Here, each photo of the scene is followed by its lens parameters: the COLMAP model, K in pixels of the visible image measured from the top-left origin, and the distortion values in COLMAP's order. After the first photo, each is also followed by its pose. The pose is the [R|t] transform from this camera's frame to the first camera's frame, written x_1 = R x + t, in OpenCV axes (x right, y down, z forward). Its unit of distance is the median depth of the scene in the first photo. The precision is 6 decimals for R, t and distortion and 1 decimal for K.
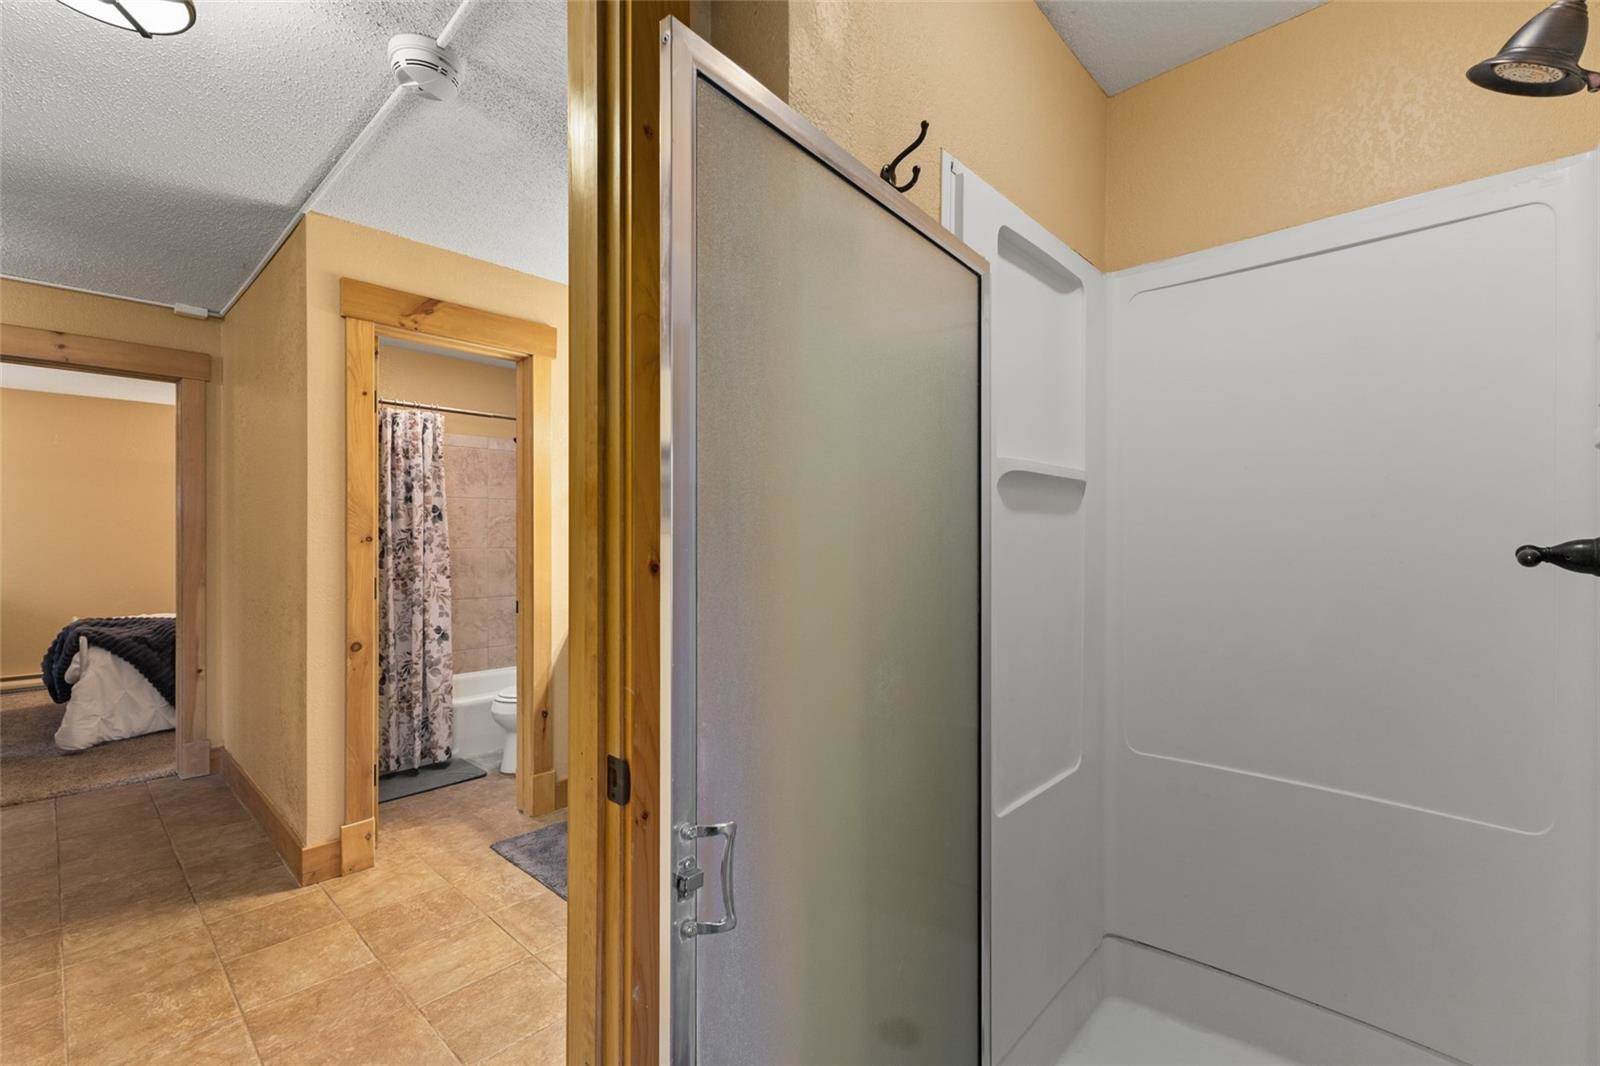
lens RADIAL K [[696.4, 0, 800.0], [0, 696.4, 533.0], [0, 0, 1]] dist [0.013163, -0.000800]
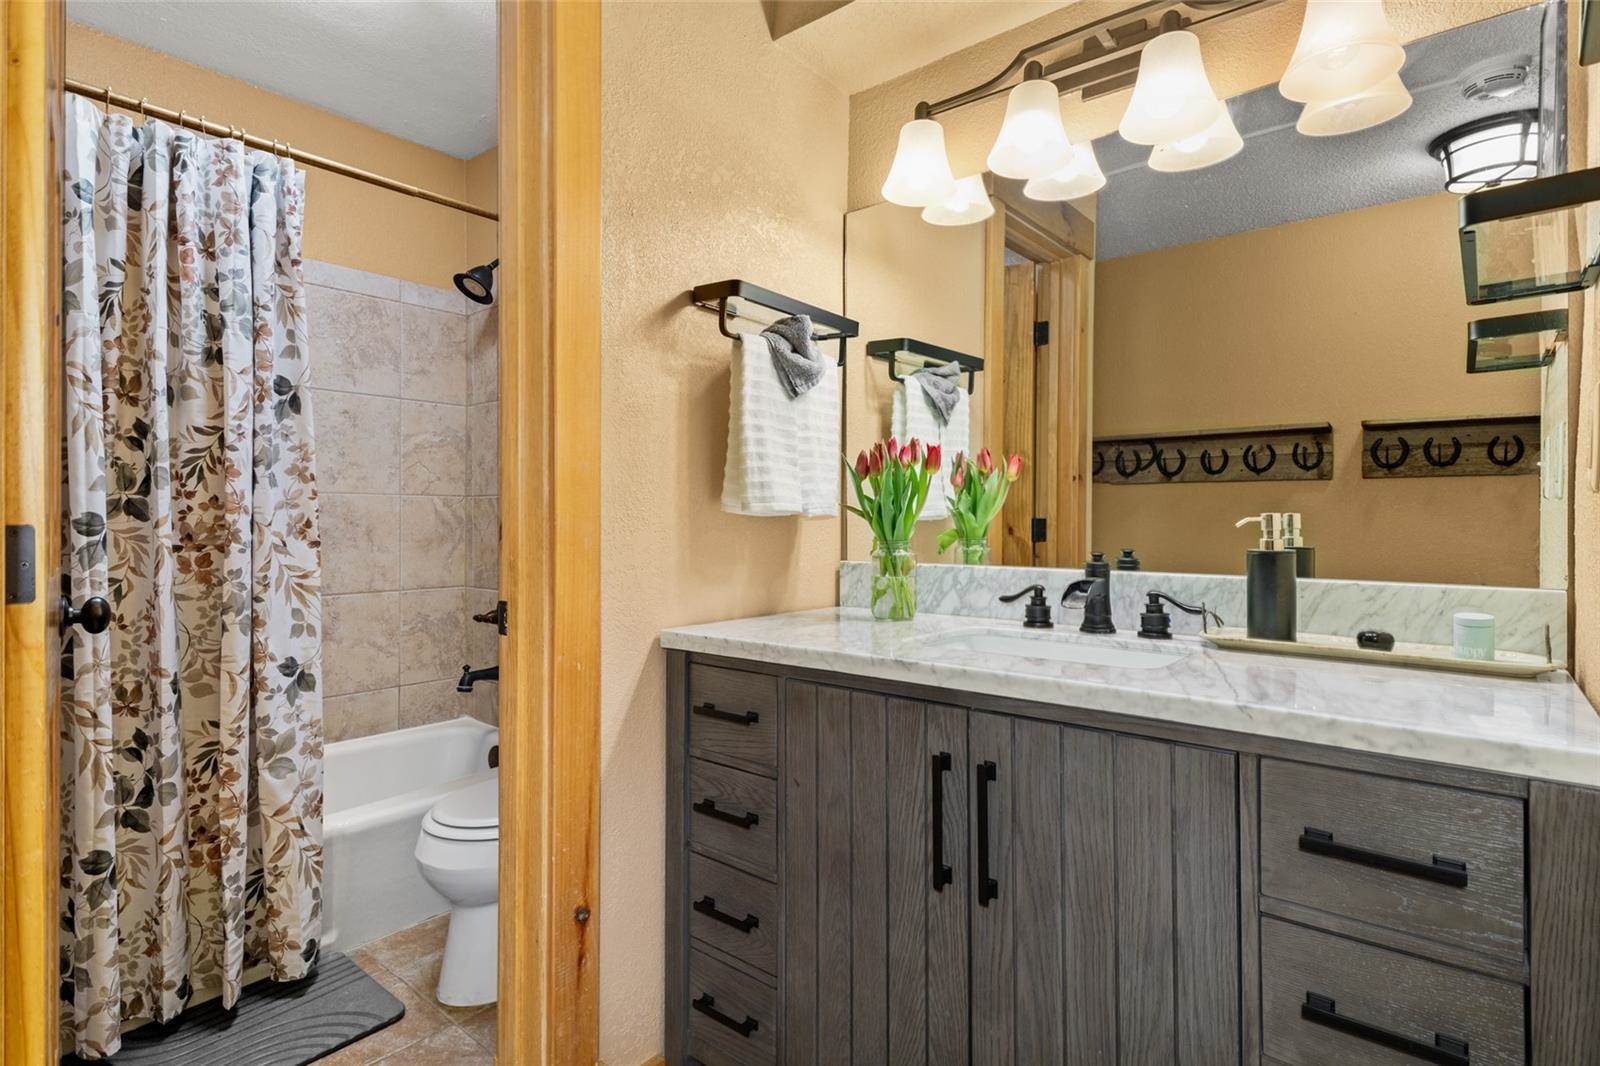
lens RADIAL K [[799.0, 0, 799.3], [0, 799.0, 518.2], [0, 0, 1]] dist [0.009638, 0.000217]
pose [[0.998118, 0.005484, 0.061069, -0.242961], [-0.005764, 0.999974, 0.004407, 0.044745], [-0.061043, -0.004751, 0.998124, 0.504924]]
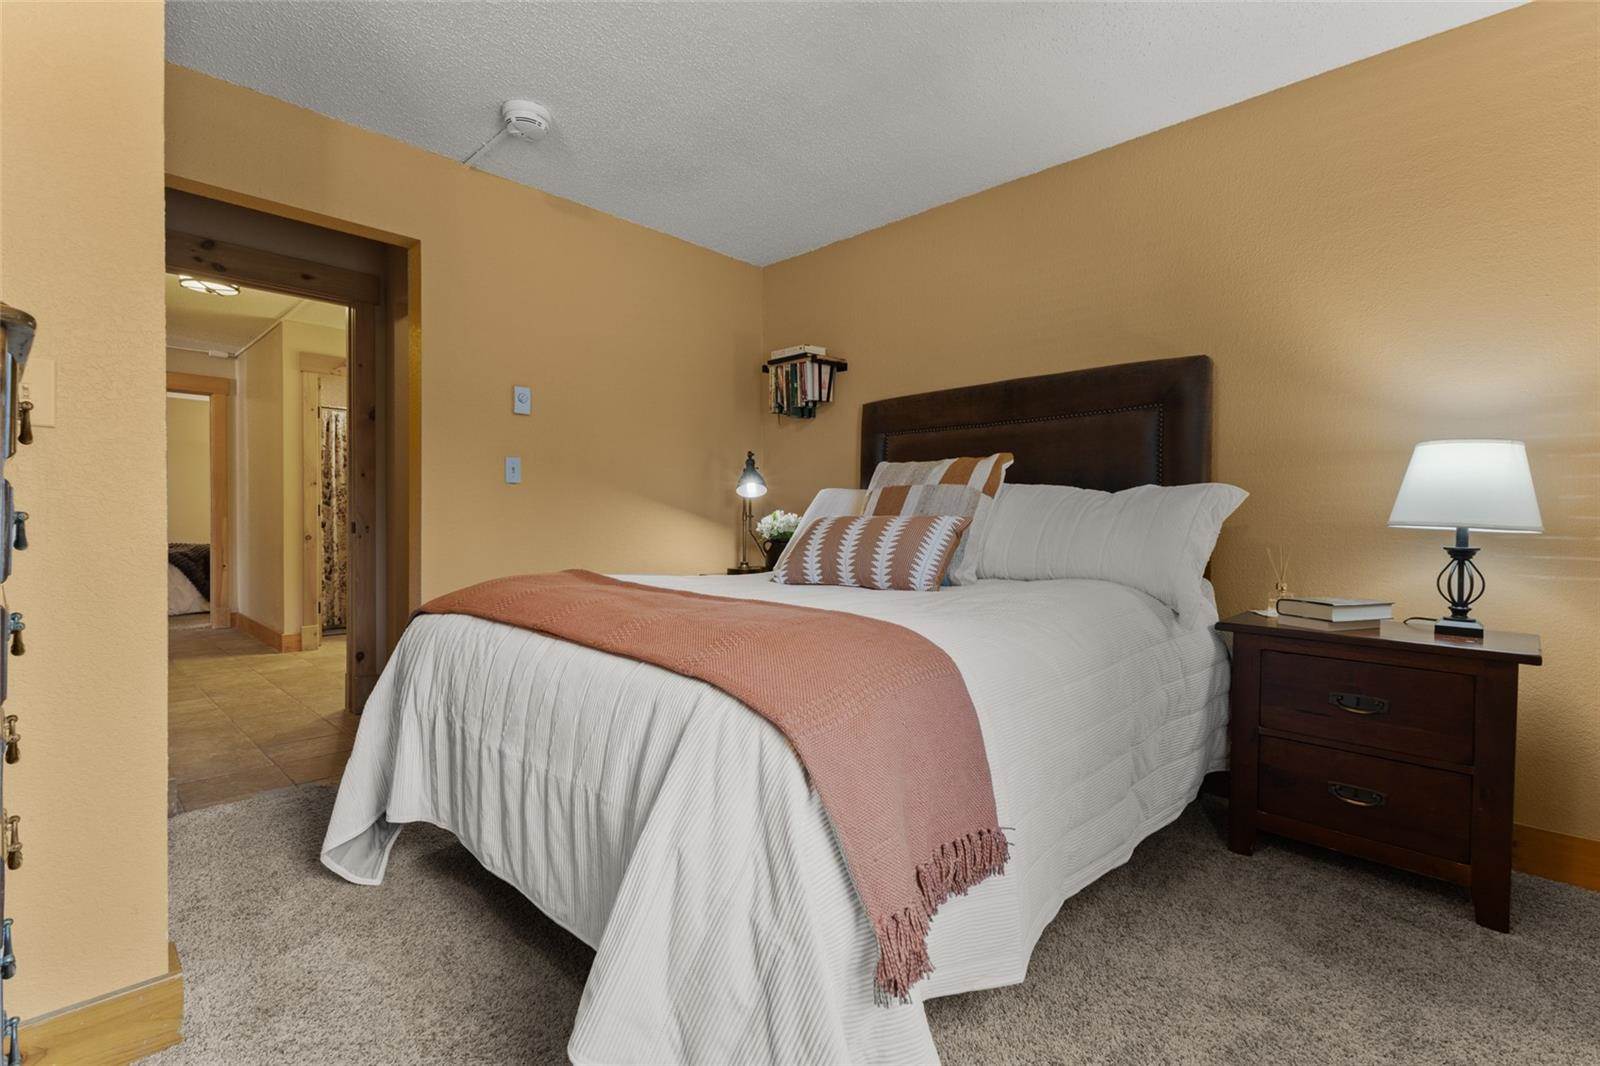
lens RADIAL K [[719.8, 0, 800.0], [0, 719.8, 533.0], [0, 0, 1]] dist [0.001908, 0.000001]
pose [[0.999931, 0.010421, -0.005446, 0.549192], [-0.010315, 0.999762, 0.019242, 0.069653], [0.005645, -0.019184, 0.999800, -0.735977]]
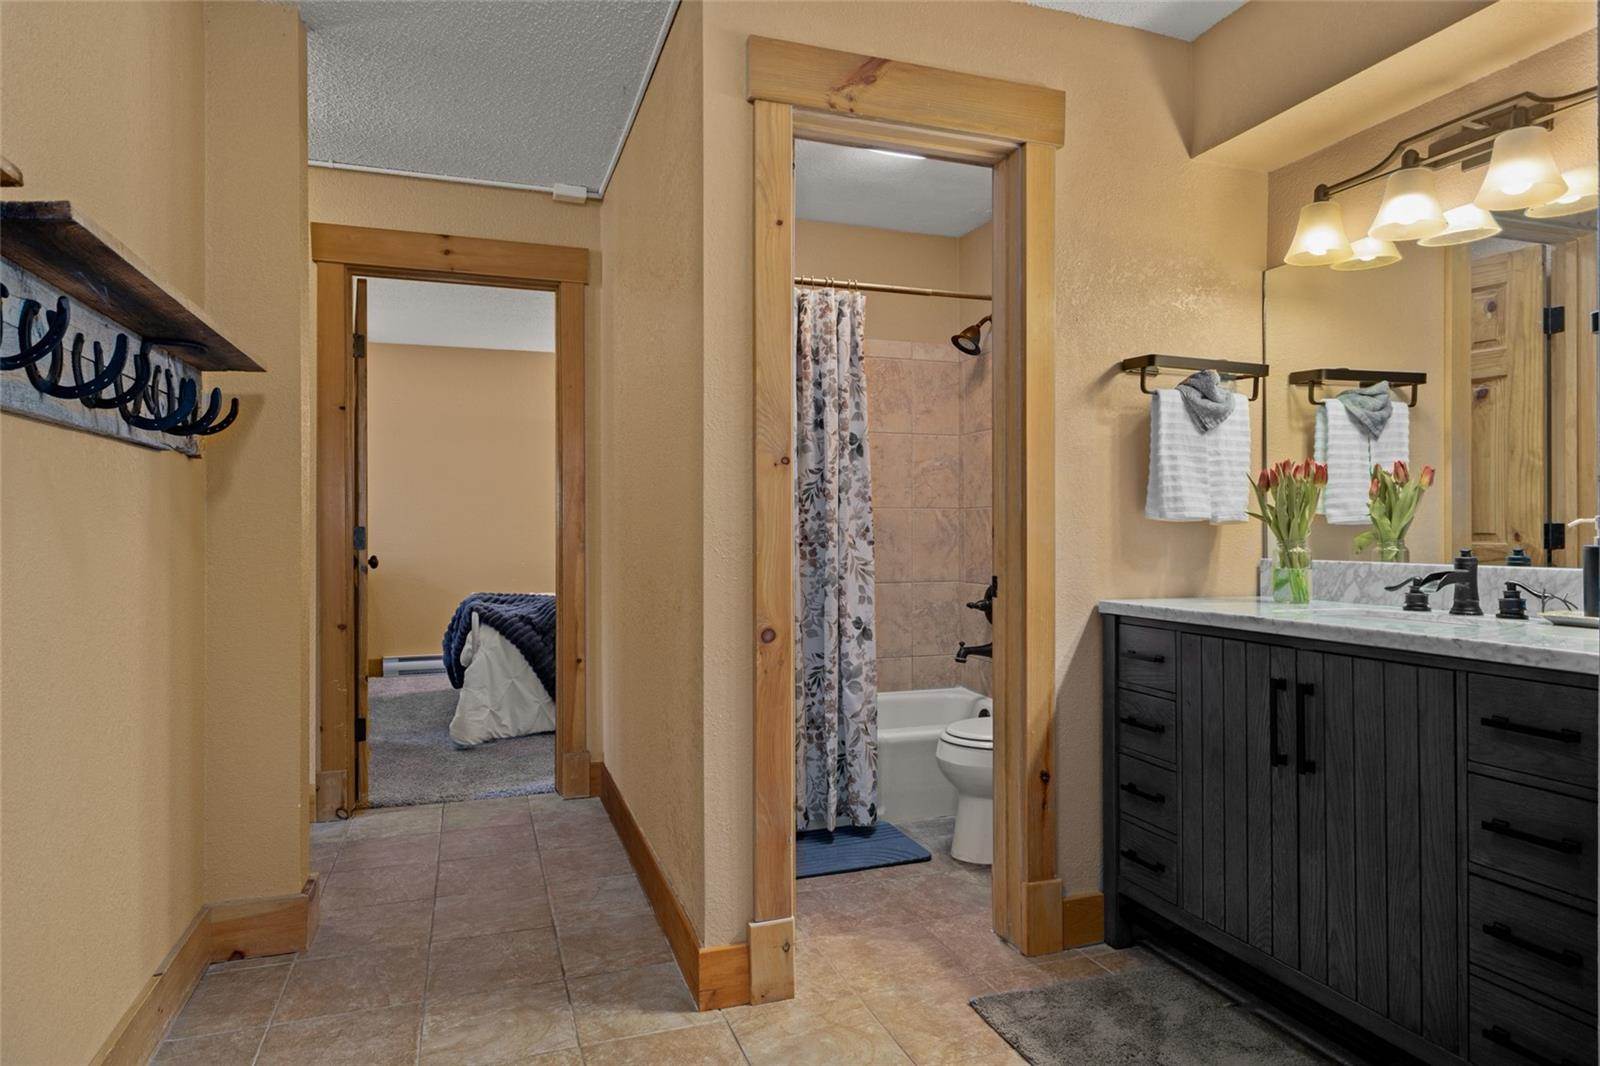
lens RADIAL K [[936.6, 0, 803.7], [0, 936.6, 524.9], [0, 0, 1]] dist [0.027141, -0.000097]
pose [[0.887689, -0.000076, -0.460444, -0.163086], [0.001118, 0.999997, 0.001990, 0.046235], [0.460443, -0.002281, 0.887686, 0.203163]]
